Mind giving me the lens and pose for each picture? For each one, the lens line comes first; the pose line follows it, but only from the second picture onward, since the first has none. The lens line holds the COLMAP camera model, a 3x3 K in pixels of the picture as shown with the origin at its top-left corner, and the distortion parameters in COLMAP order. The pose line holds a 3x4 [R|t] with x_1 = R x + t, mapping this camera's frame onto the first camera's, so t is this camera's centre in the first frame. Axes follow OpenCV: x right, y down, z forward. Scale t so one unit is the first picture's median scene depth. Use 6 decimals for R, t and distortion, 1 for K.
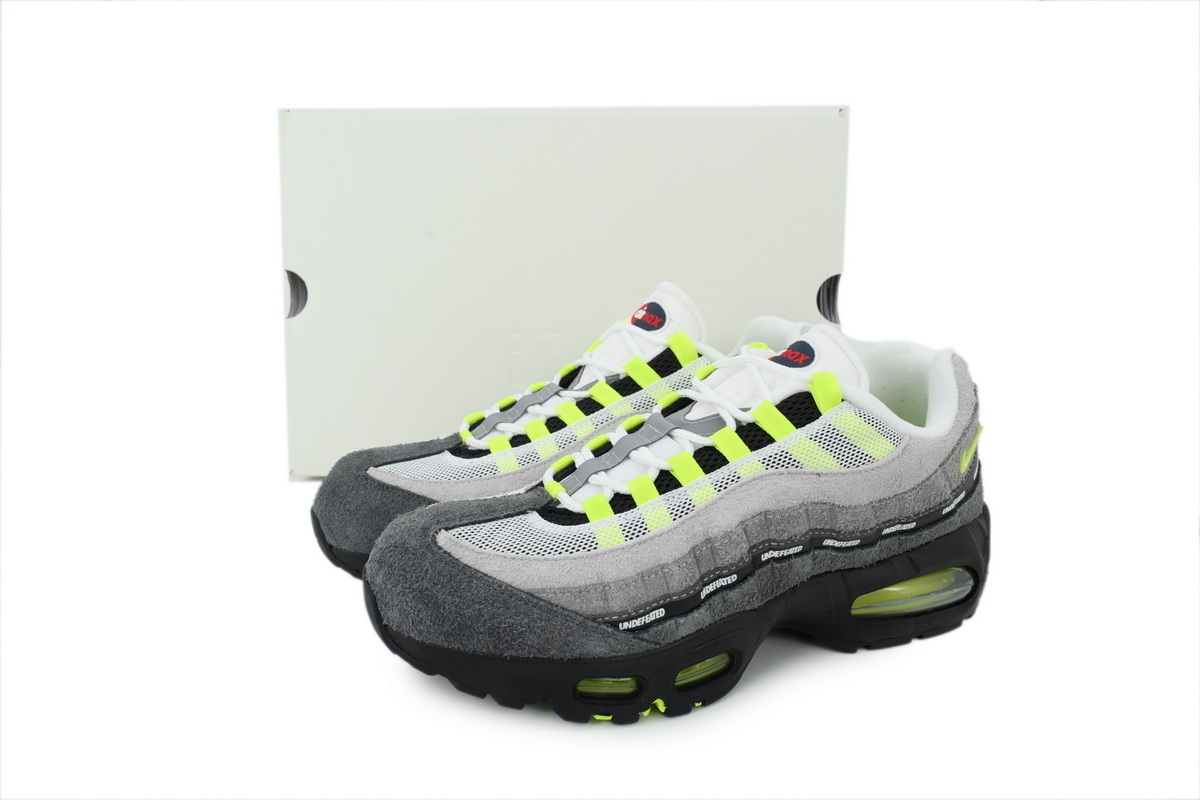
lens RADIAL K [[892.2, 0, 600.0], [0, 892.2, 400.0], [0, 0, 1]] dist [0.003227, -0.000517]
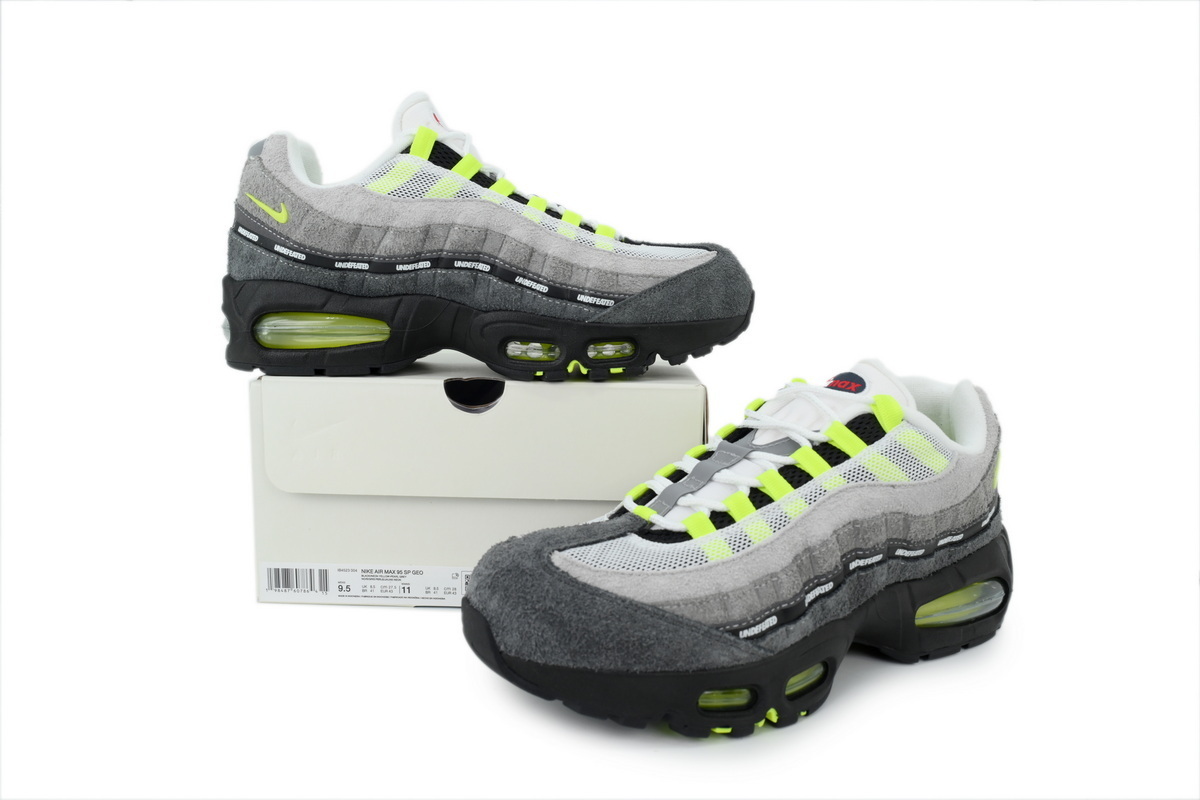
lens RADIAL K [[892.2, 0, 600.0], [0, 892.2, 400.0], [0, 0, 1]] dist [0.003227, -0.000517]
pose [[0.985423, -0.015892, 0.169377, -0.292048], [0.035629, 0.992826, -0.114135, 0.092608], [-0.166348, 0.118506, 0.978920, -0.009759]]
